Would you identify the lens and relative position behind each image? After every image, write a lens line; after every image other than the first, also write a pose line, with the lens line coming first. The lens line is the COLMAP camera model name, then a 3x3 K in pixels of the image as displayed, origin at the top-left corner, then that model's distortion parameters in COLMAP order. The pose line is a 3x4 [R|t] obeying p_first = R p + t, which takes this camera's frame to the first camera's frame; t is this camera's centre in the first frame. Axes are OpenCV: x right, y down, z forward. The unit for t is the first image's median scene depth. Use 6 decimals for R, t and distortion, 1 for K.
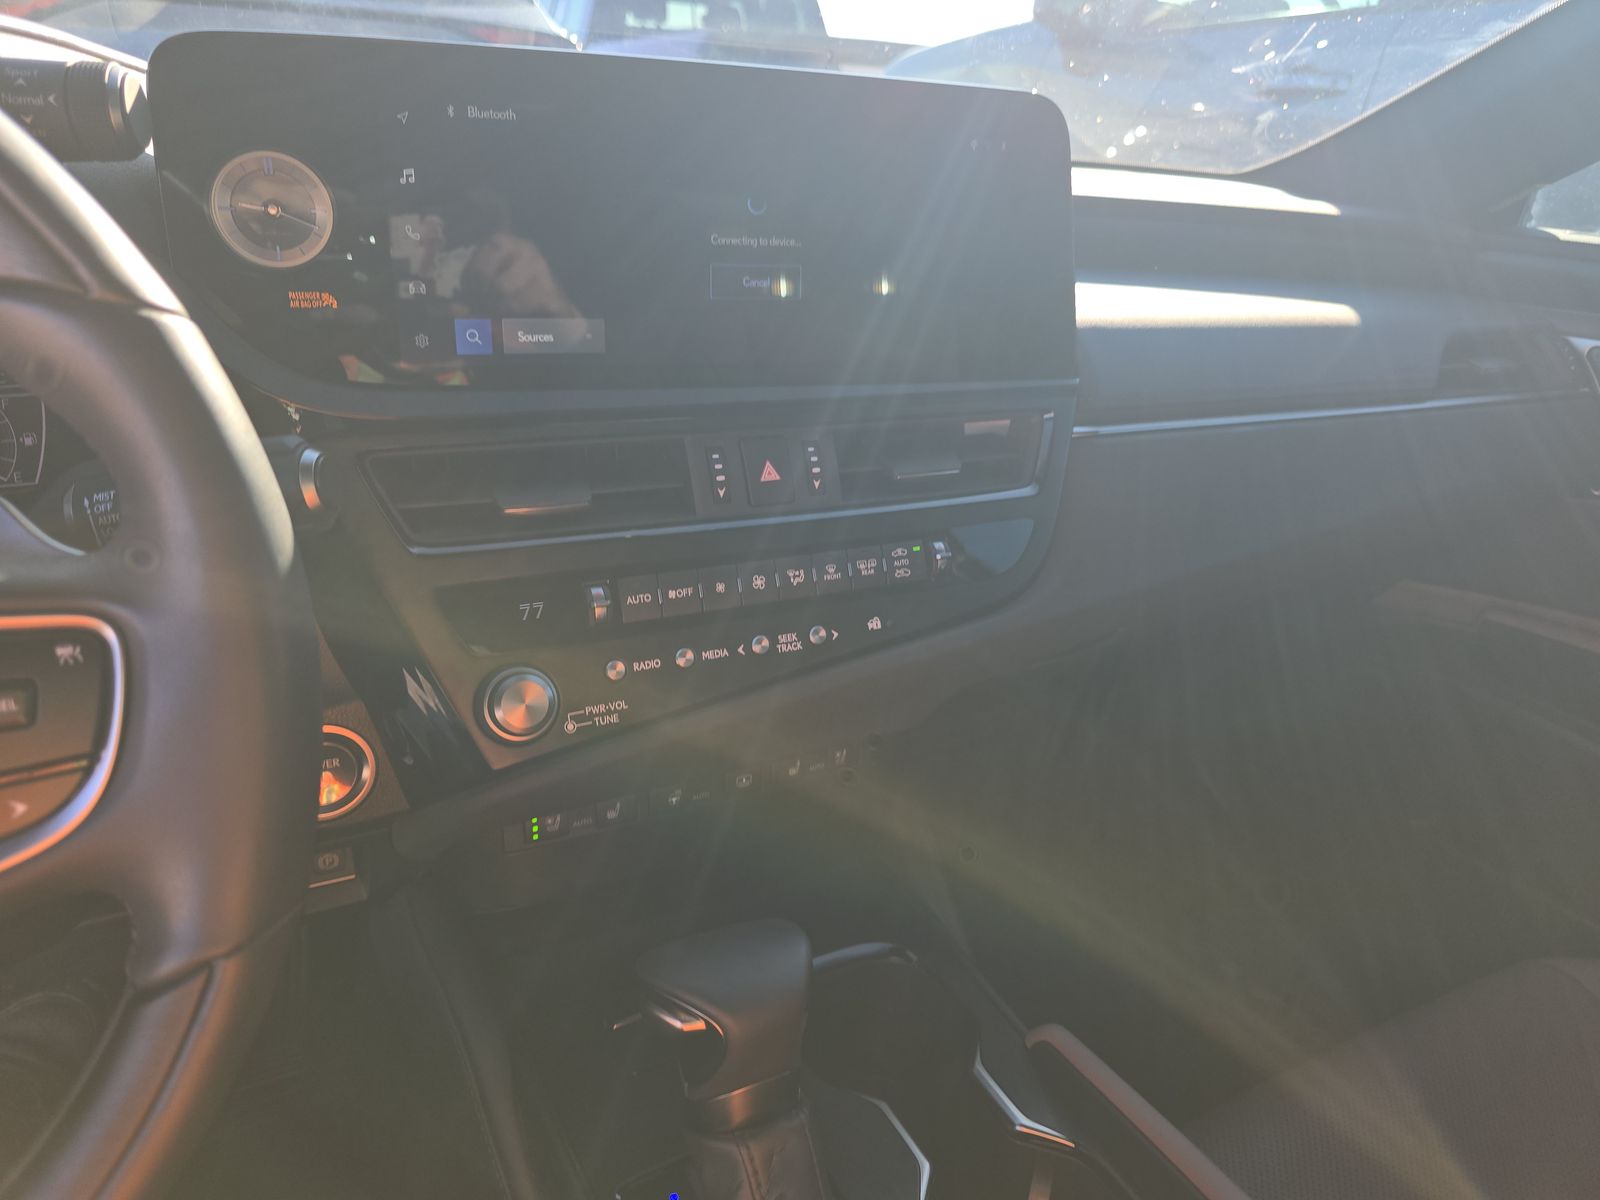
lens RADIAL K [[1104.2, 0, 795.4], [0, 1104.2, 589.5], [0, 0, 1]] dist [0.040308, -0.036374]
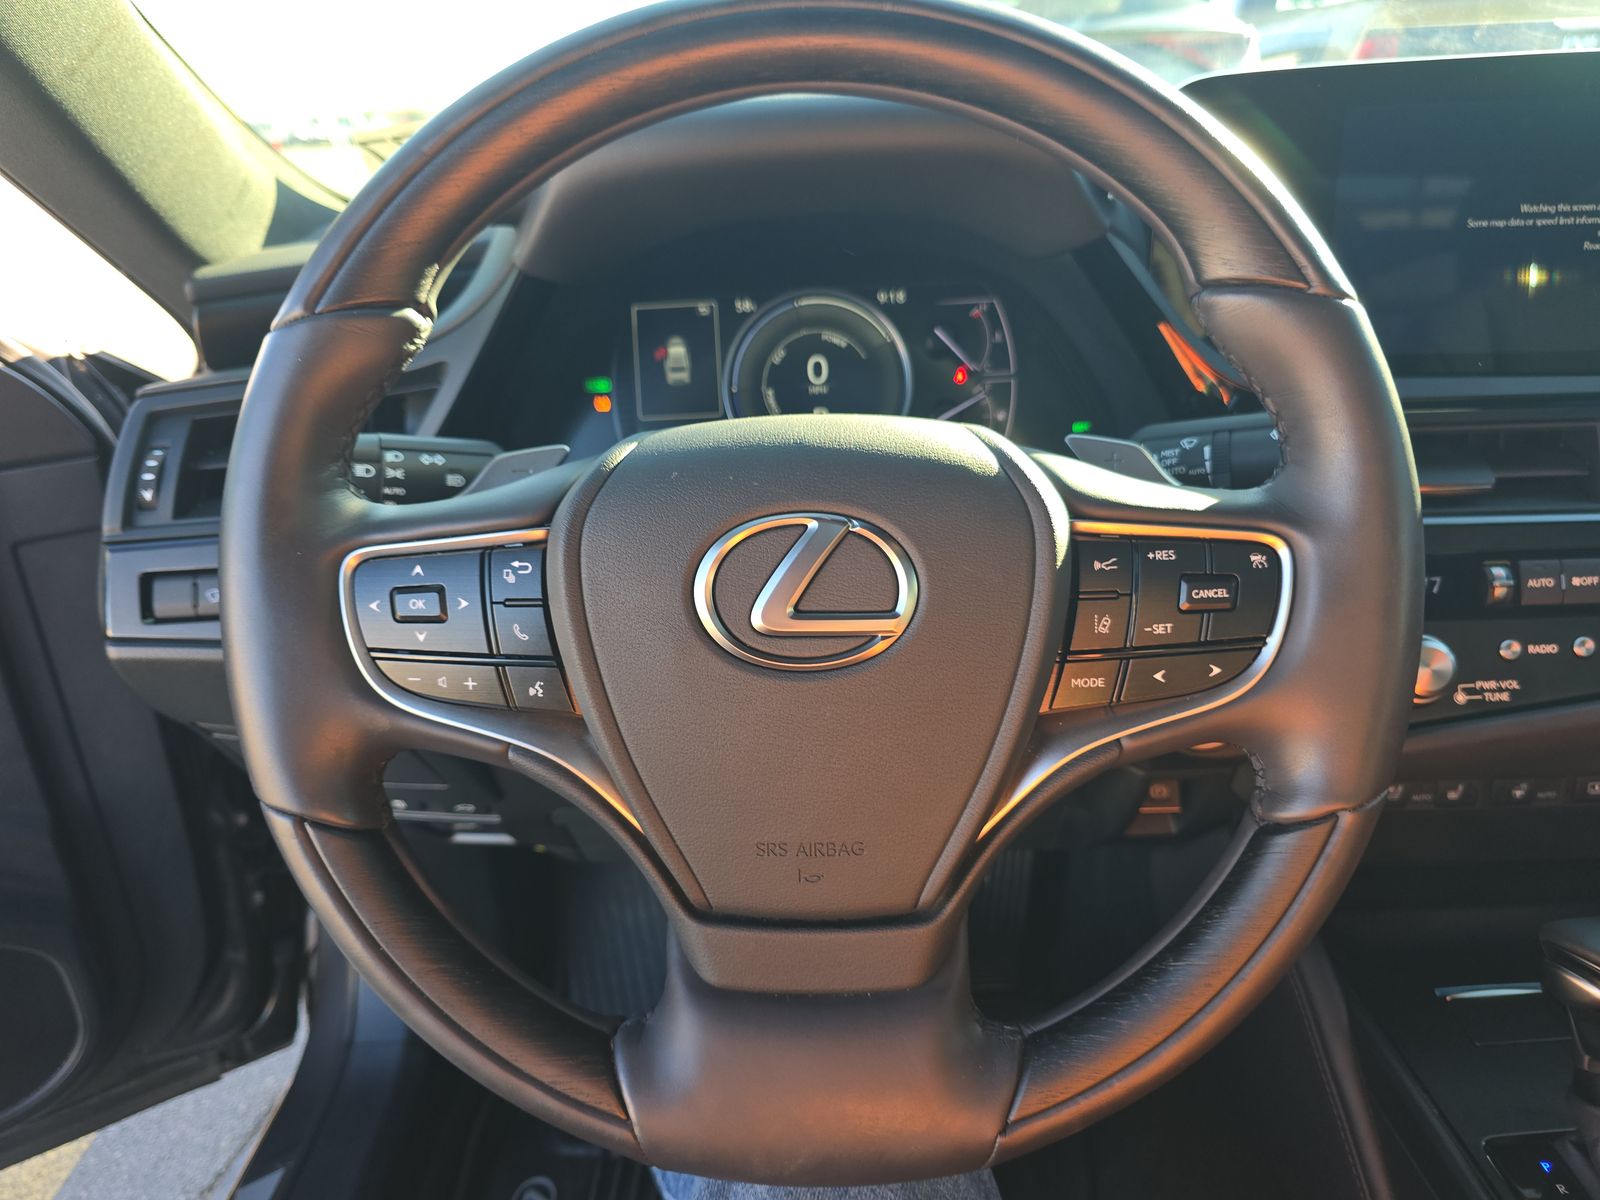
lens RADIAL K [[1104.2, 0, 803.6], [0, 1104.2, 596.1], [0, 0, 1]] dist [0.040308, -0.036374]
pose [[0.876868, 0.091602, -0.471923, -0.253917], [-0.092402, 0.995489, 0.021539, 0.061908], [0.471767, 0.024720, 0.881376, -0.216273]]
